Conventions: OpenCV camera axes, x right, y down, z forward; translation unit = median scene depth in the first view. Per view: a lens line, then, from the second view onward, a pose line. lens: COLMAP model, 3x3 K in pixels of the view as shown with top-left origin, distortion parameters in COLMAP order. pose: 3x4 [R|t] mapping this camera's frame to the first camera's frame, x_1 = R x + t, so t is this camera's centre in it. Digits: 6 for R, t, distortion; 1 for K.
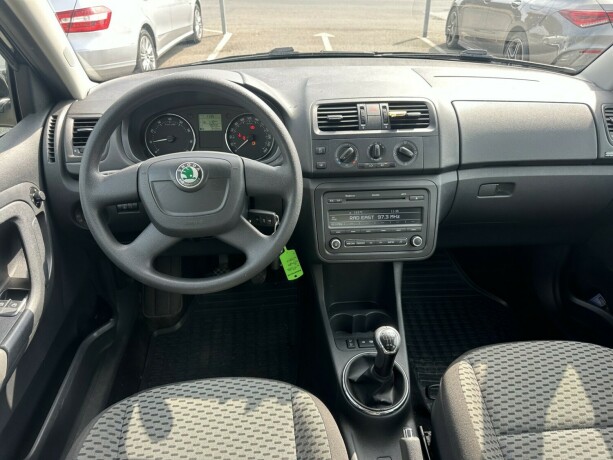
lens RADIAL K [[430.1, 0, 306.5], [0, 430.1, 230.0], [0, 0, 1]] dist [0.005273, -0.001998]
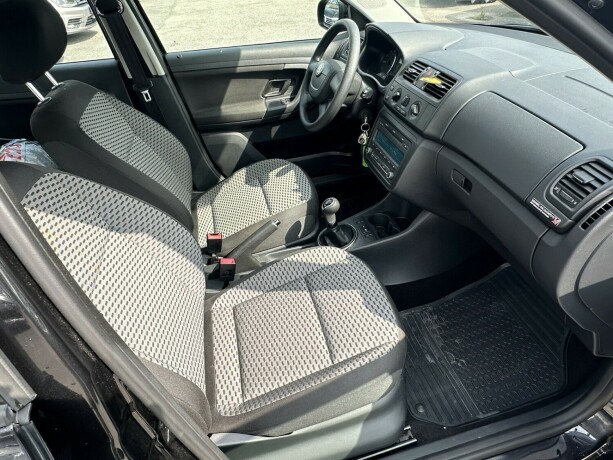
lens RADIAL K [[393.6, 0, 305.6], [0, 393.6, 245.1], [0, 0, 1]] dist [-0.009162, 0.003662]
pose [[0.150977, 0.604233, -0.782374, 1.347694], [-0.450984, 0.746385, 0.489410, -0.302819], [0.879670, 0.278949, 0.385187, 0.347904]]
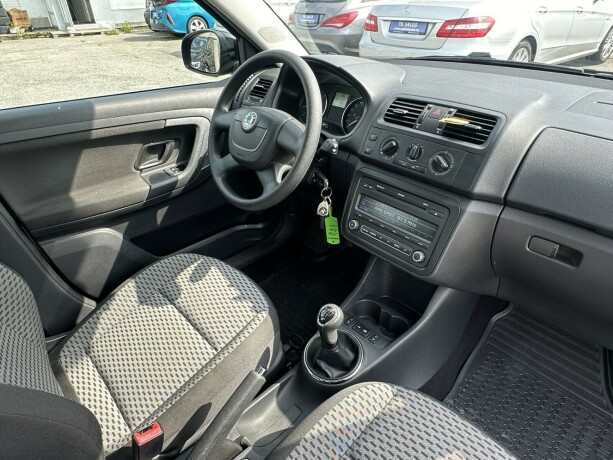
lens RADIAL K [[393.6, 0, 305.6], [0, 393.6, 245.1], [0, 0, 1]] dist [-0.009162, 0.003662]
pose [[0.605439, 0.424393, -0.673301, 0.688759], [-0.396903, 0.894267, 0.206772, -0.078331], [0.689863, 0.142048, 0.709867, 0.213436]]
